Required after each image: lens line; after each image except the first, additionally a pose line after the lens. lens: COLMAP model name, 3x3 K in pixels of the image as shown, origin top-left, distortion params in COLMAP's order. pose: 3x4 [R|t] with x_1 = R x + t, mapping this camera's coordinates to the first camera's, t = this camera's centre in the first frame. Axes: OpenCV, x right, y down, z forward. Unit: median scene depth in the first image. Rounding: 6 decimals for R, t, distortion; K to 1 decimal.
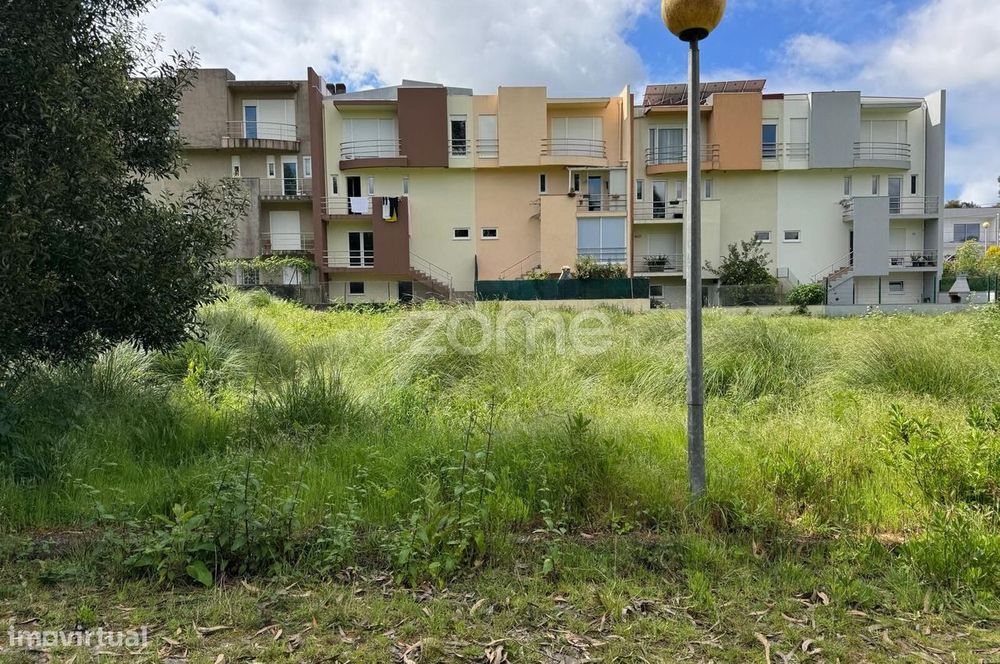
lens RADIAL K [[712.1, 0, 500.0], [0, 712.1, 332.0], [0, 0, 1]] dist [0.135030, -0.225766]
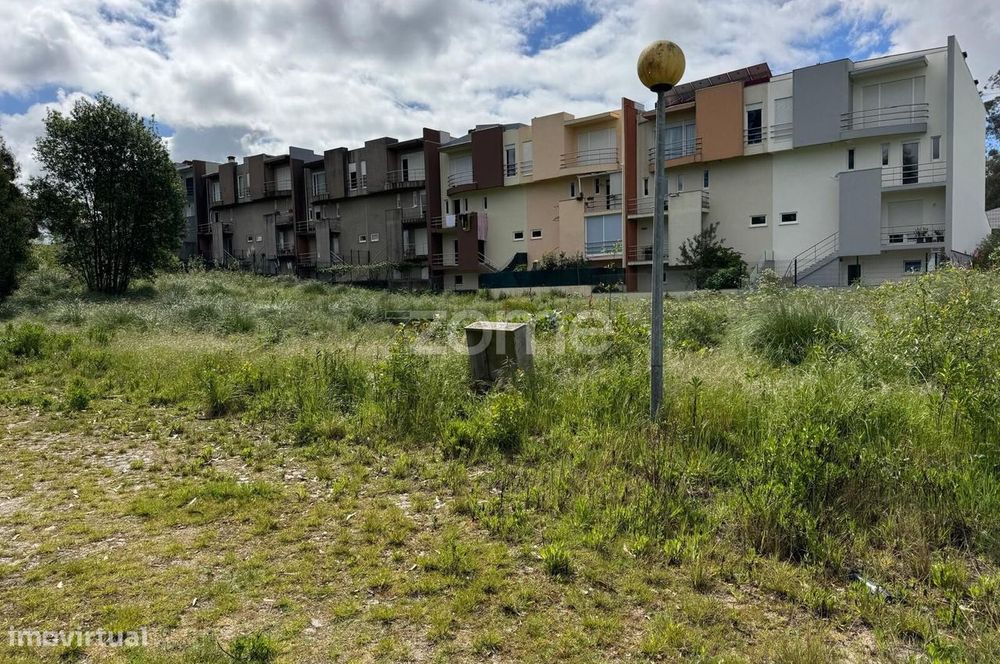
lens RADIAL K [[712.1, 0, 500.0], [0, 712.1, 332.0], [0, 0, 1]] dist [0.135030, -0.225766]
pose [[0.763490, 0.027009, -0.645255, 0.764174], [-0.019935, 0.999635, 0.018254, 0.012050], [0.645512, -0.001073, 0.763749, -0.001406]]
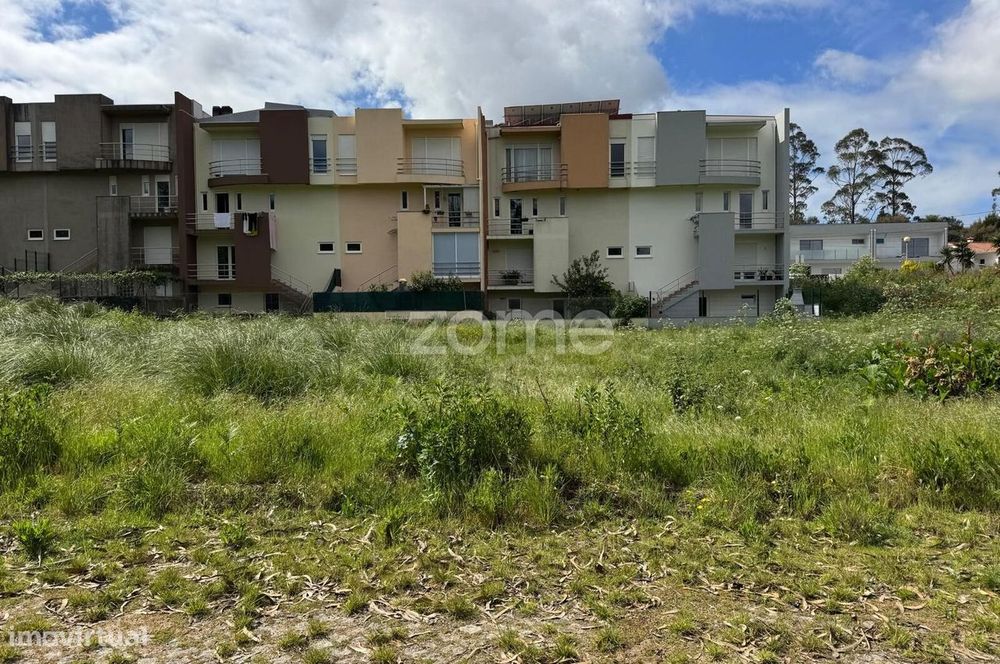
lens RADIAL K [[712.1, 0, 500.0], [0, 712.1, 332.0], [0, 0, 1]] dist [0.135030, -0.225766]
pose [[0.999041, 0.003805, -0.043622, 0.249472], [-0.004583, 0.999832, -0.017735, 0.002452], [0.043548, 0.017918, 0.998891, -0.034517]]
